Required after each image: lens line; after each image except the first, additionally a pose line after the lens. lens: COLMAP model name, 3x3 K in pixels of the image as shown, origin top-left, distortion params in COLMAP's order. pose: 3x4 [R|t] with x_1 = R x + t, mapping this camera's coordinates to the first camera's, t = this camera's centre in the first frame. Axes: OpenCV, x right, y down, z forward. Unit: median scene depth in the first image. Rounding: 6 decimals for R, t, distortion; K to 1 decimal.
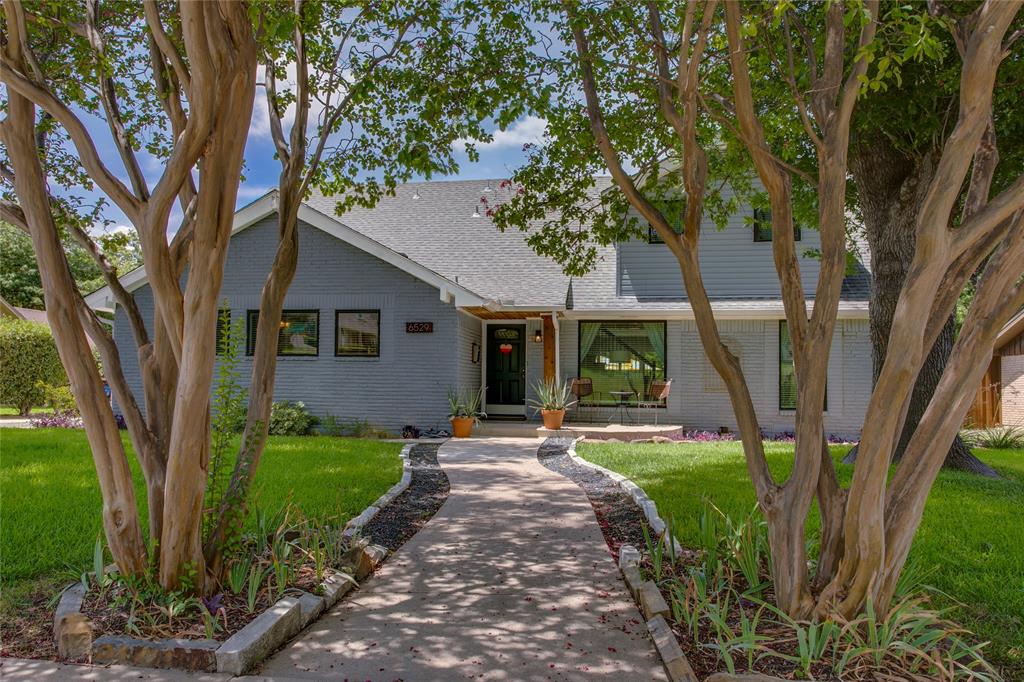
lens RADIAL K [[968.6, 0, 512.0], [0, 968.6, 341.0], [0, 0, 1]] dist [0.001593, -0.001609]
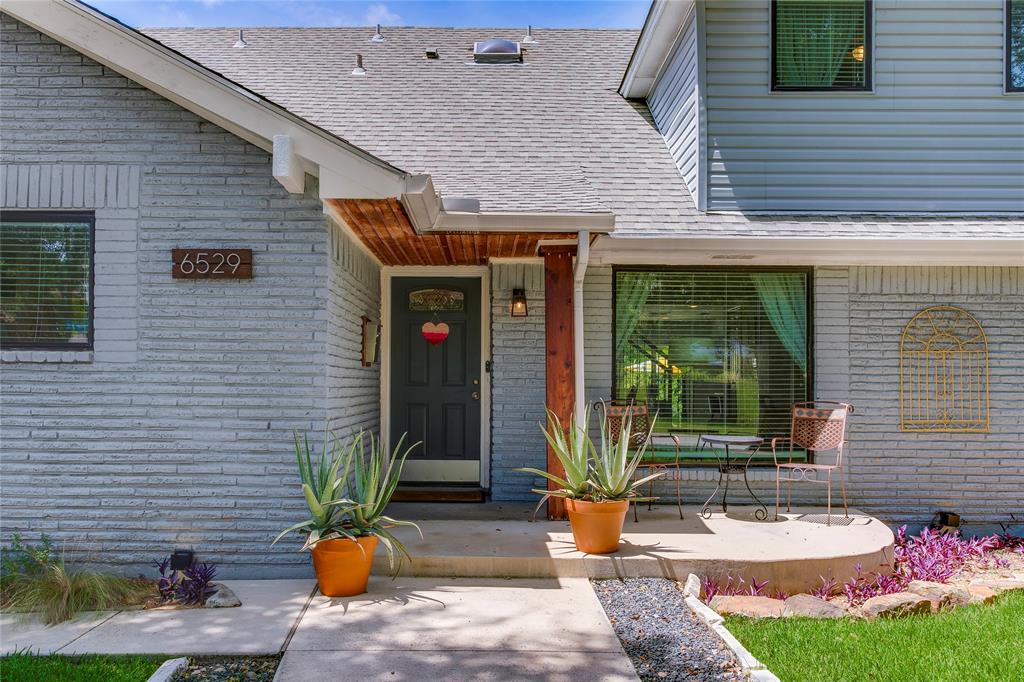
lens RADIAL K [[968.6, 0, 512.0], [0, 968.6, 341.0], [0, 0, 1]] dist [0.001593, -0.001609]
pose [[0.989527, 0.000869, 0.144345, -0.037127], [-0.000533, 0.999997, -0.002369, 0.013009], [-0.144347, 0.002268, 0.989525, 0.595223]]
